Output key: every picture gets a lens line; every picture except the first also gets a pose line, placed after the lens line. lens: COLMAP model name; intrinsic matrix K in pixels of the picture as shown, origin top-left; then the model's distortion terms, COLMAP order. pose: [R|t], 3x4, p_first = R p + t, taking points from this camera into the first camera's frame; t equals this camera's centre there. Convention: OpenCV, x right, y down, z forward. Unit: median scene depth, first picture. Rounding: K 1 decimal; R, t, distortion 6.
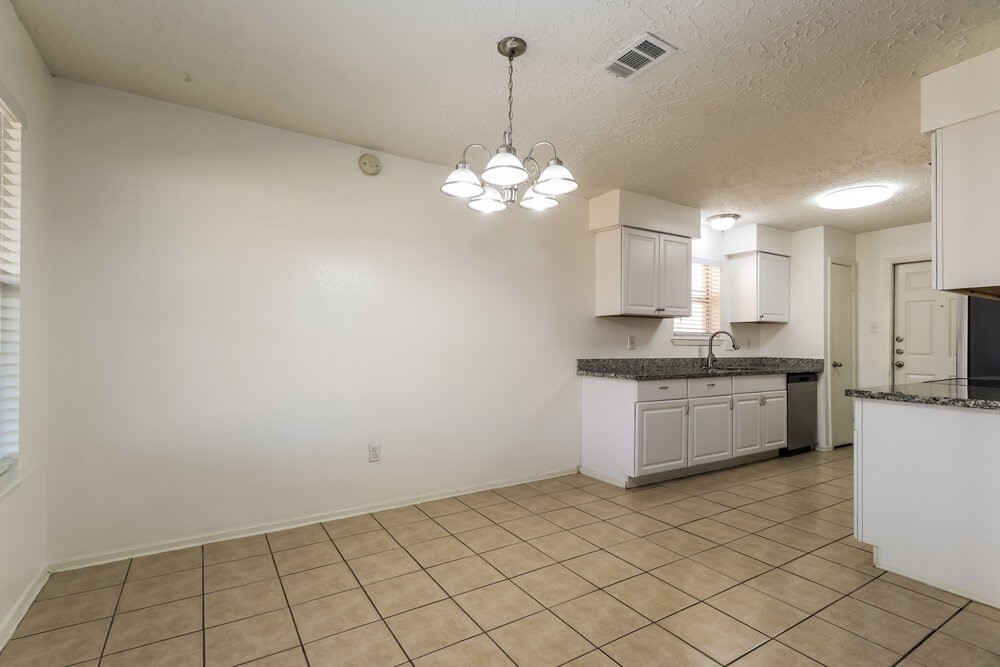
lens RADIAL K [[479.7, 0, 466.1], [0, 479.7, 339.1], [0, 0, 1]] dist [0.004586, 0.000185]
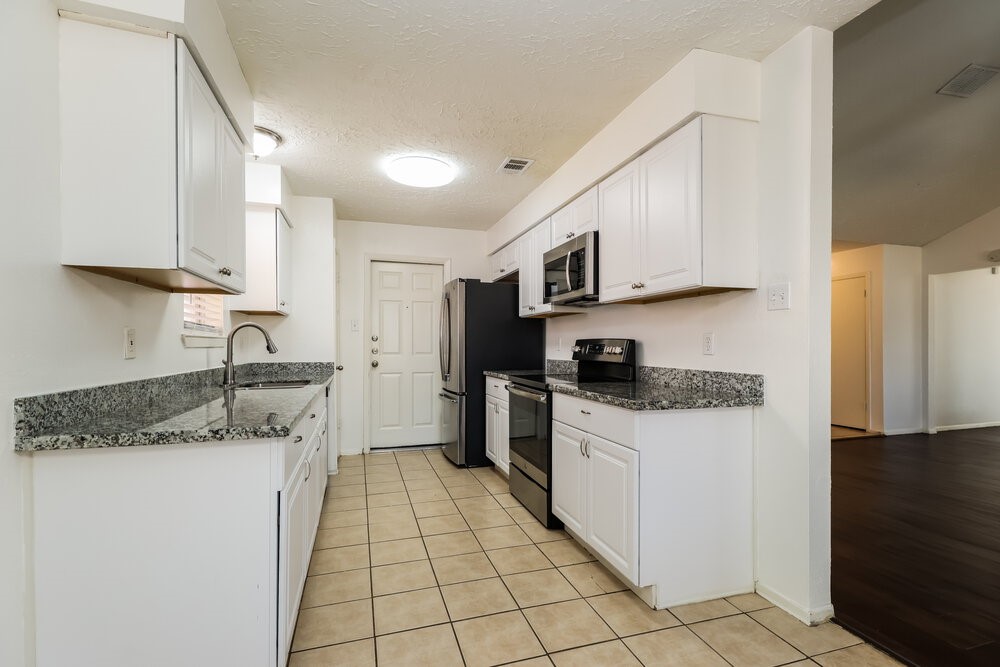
lens RADIAL K [[479.7, 0, 512.8], [0, 479.7, 350.6], [0, 0, 1]] dist [0.004586, 0.000185]
pose [[0.182301, -0.018818, 0.983063, -0.003709], [-0.005531, 0.999781, 0.020164, 0.003651], [-0.983227, -0.009113, 0.182157, 0.569473]]
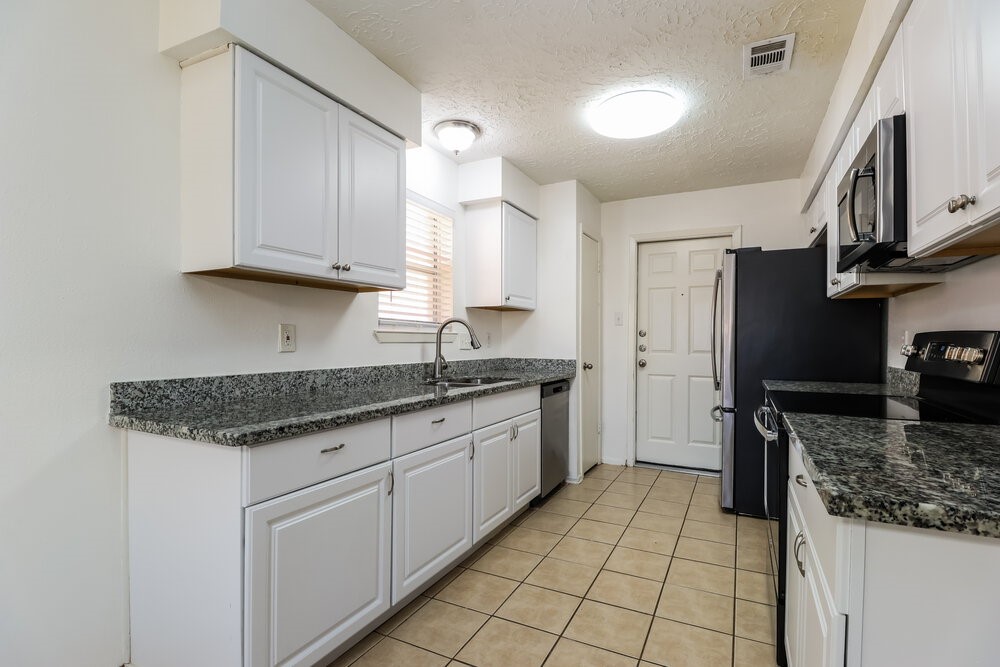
lens RADIAL K [[479.7, 0, 501.8], [0, 479.7, 340.5], [0, 0, 1]] dist [0.004586, 0.000185]
pose [[0.828070, -0.004387, 0.560608, 0.241767], [-0.002824, 0.999924, 0.011997, 0.003290], [-0.560618, -0.011518, 0.827995, 0.465685]]
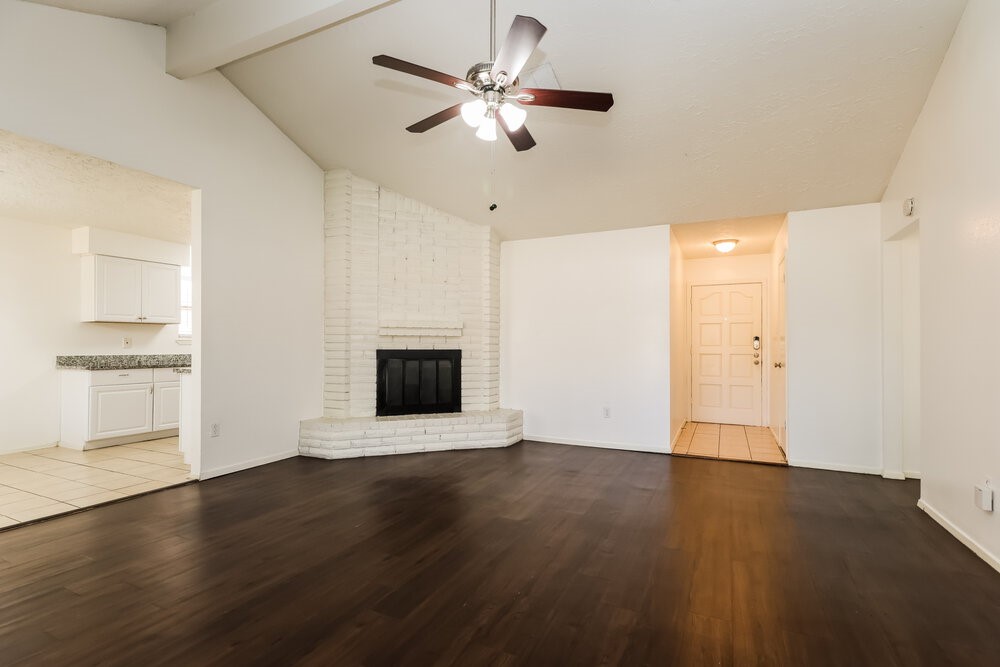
lens RADIAL K [[479.7, 0, 515.1], [0, 479.7, 341.9], [0, 0, 1]] dist [0.004586, 0.000185]
pose [[0.816050, -0.003336, 0.577971, 0.426504], [-0.001082, 0.999973, 0.007299, -0.005120], [-0.577980, -0.006582, 0.816024, -0.634459]]
